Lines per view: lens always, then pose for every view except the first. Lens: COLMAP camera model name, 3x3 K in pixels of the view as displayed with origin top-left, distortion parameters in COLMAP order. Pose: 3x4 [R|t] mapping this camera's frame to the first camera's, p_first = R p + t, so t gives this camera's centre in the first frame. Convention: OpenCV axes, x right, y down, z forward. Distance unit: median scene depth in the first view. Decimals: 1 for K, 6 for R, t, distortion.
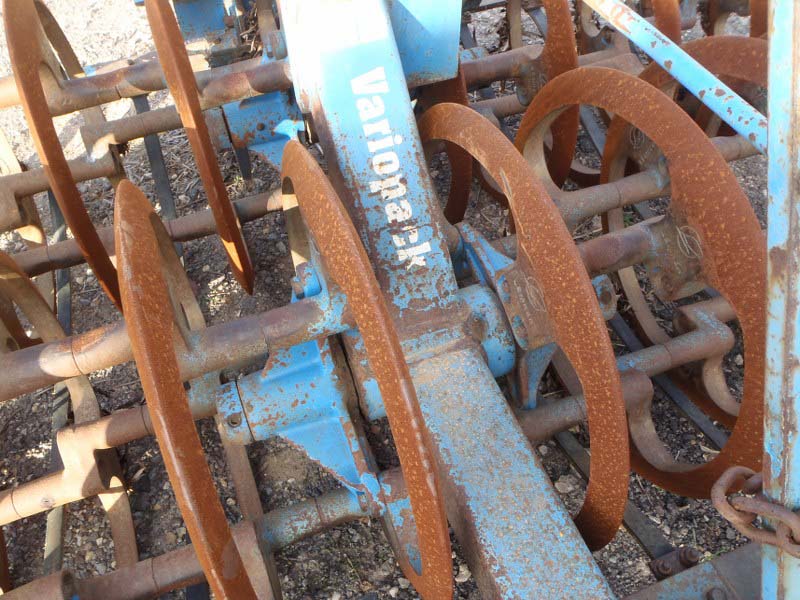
lens RADIAL K [[696.6, 0, 400.0], [0, 696.6, 300.0], [0, 0, 1]] dist [-0.012655, -0.001651]
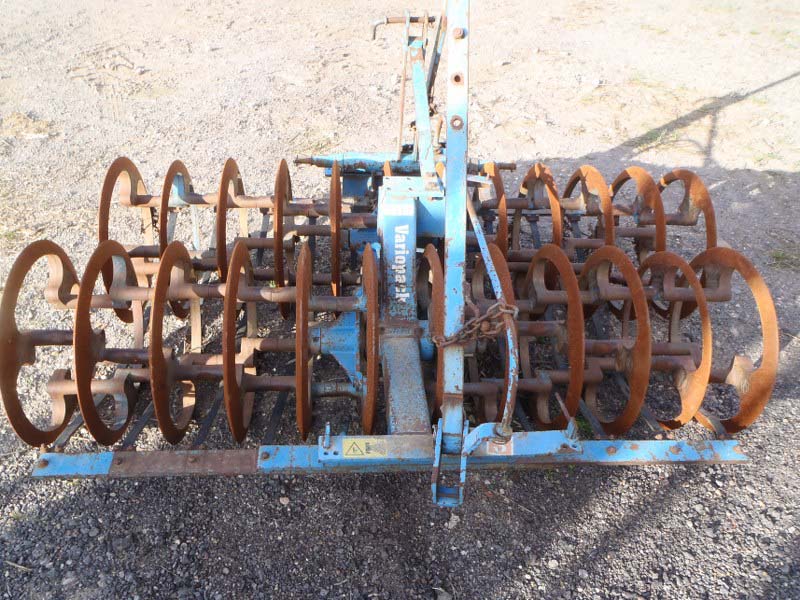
lens RADIAL K [[696.6, 0, 400.0], [0, 696.6, 300.0], [0, 0, 1]] dist [-0.012655, -0.001651]
pose [[0.954946, 0.242778, -0.170696, 0.438691], [-0.276051, 0.937803, -0.210525, 0.470716], [0.108968, 0.248161, 0.962571, -1.401376]]
